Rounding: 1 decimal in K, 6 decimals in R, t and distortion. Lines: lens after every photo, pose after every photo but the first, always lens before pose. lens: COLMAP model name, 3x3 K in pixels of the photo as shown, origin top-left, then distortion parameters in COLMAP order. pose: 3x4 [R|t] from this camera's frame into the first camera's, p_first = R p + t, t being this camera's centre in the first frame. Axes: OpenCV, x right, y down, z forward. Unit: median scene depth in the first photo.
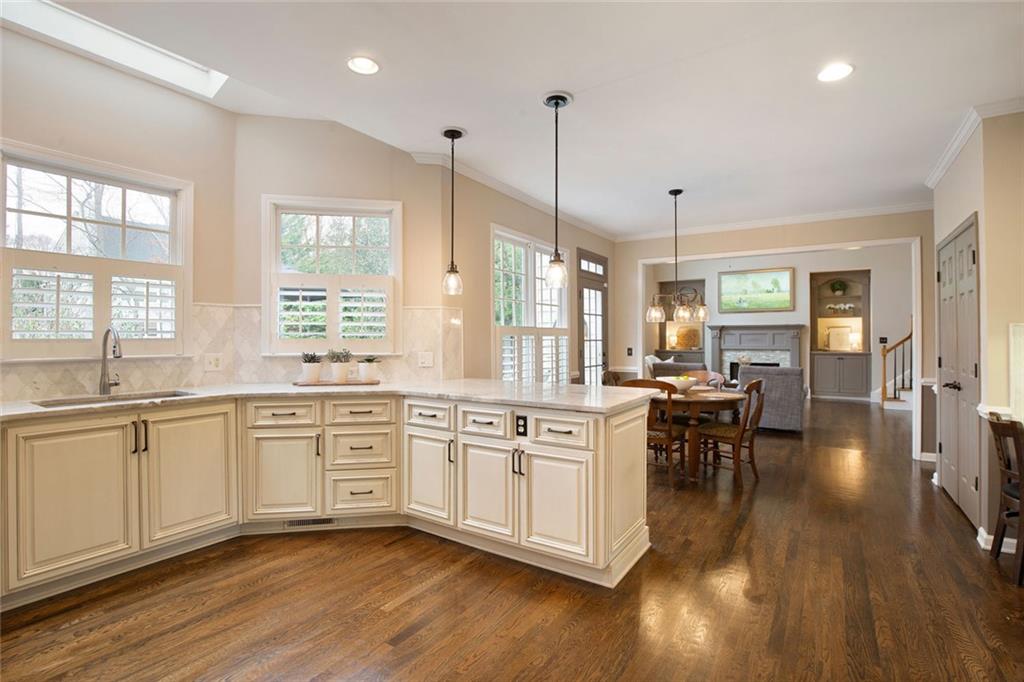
lens RADIAL K [[489.7, 0, 518.2], [0, 489.7, 334.6], [0, 0, 1]] dist [-0.029610, 0.000564]
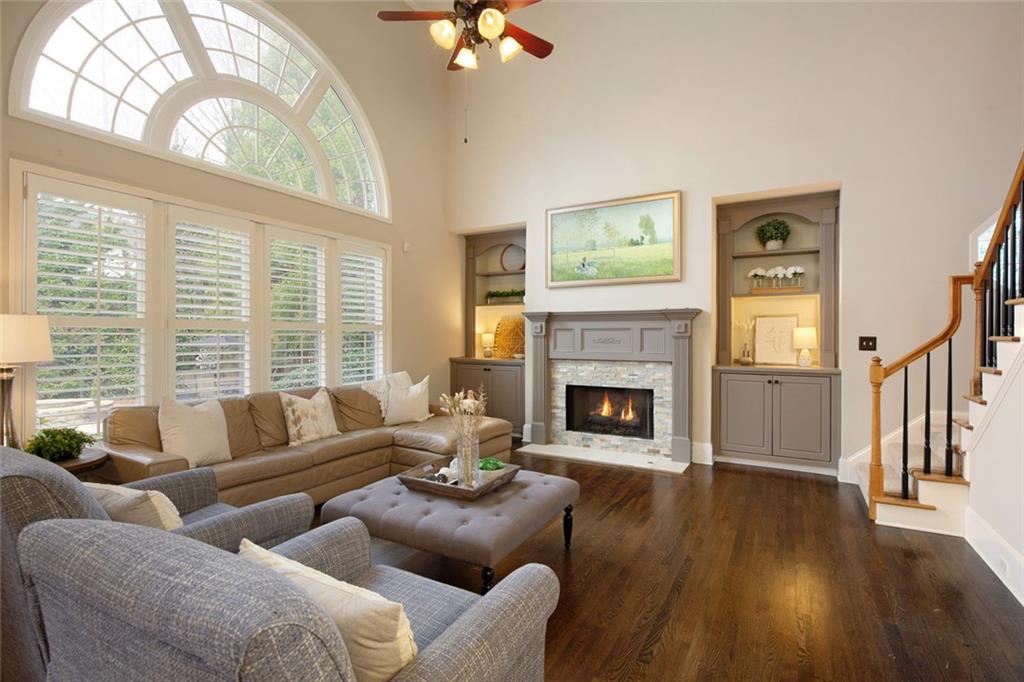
lens RADIAL K [[491.2, 0, 516.3], [0, 491.2, 336.1], [0, 0, 1]] dist [0.000325, 0.000293]
pose [[0.997927, 0.001809, 0.064336, 0.378351], [-0.002252, 0.999974, 0.006825, 0.002704], [-0.064322, -0.006956, 0.997905, 0.529866]]
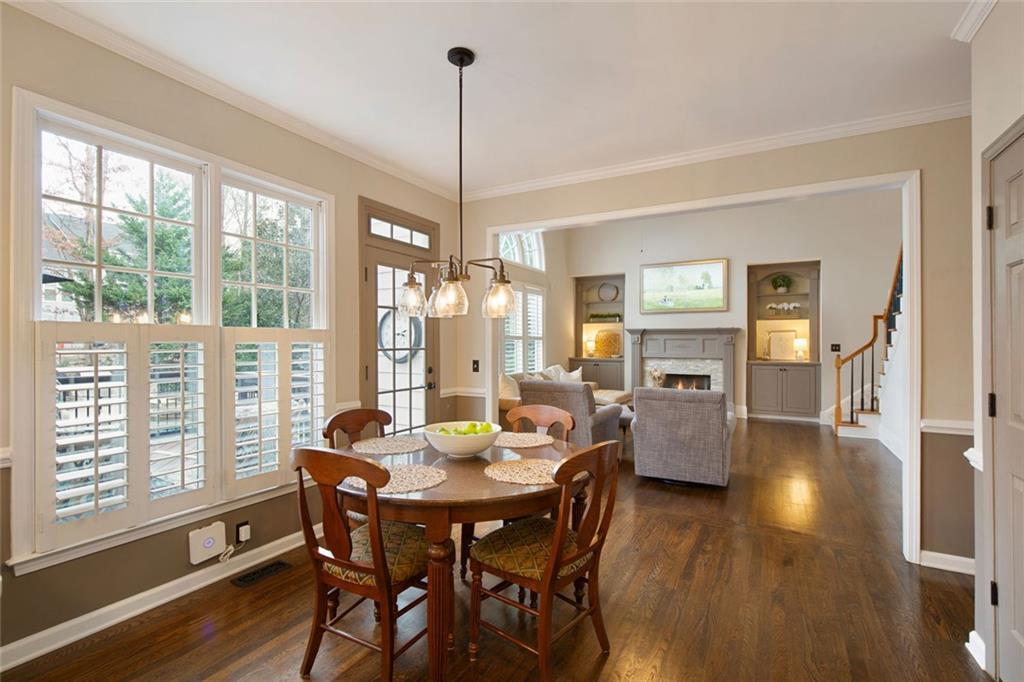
lens RADIAL K [[471.1, 0, 517.9], [0, 471.1, 340.9], [0, 0, 1]] dist [0.002215, 0.000449]
pose [[0.997362, 0.001946, 0.072565, 0.158869], [-0.002245, 0.999989, 0.004050, -0.001368], [-0.072557, -0.004203, 0.997355, 0.233709]]
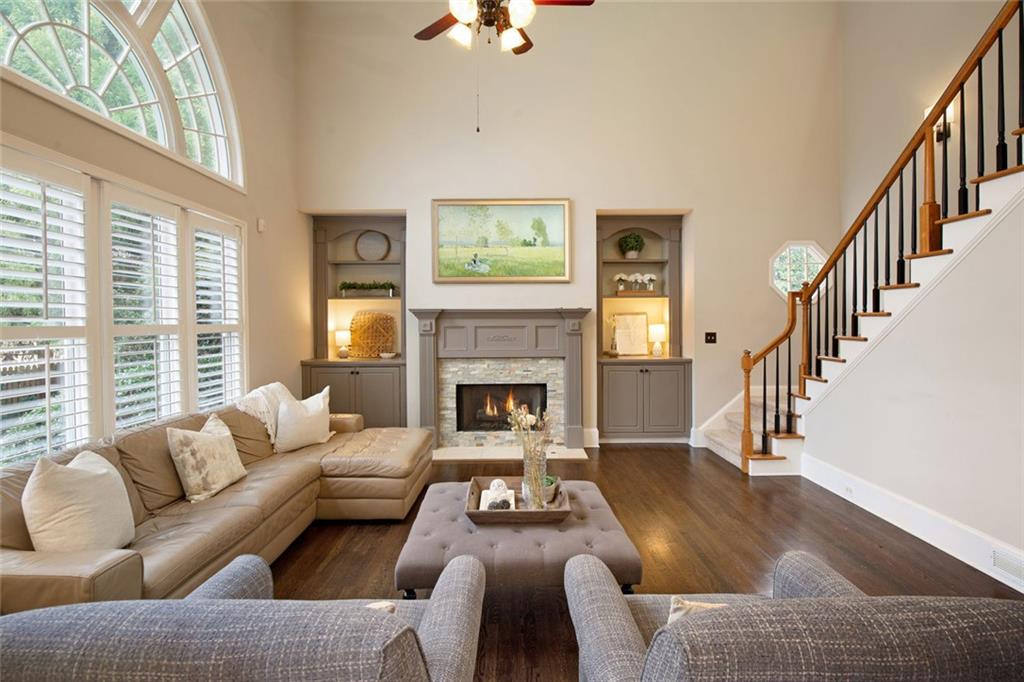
lens RADIAL K [[498.2, 0, 525.0], [0, 498.2, 326.7], [0, 0, 1]] dist [0.000373, -0.000216]
pose [[0.825297, -0.010189, 0.564607, 0.225868], [0.001758, 0.999879, 0.015474, -0.009799], [-0.564696, -0.011778, 0.825215, 0.590086]]
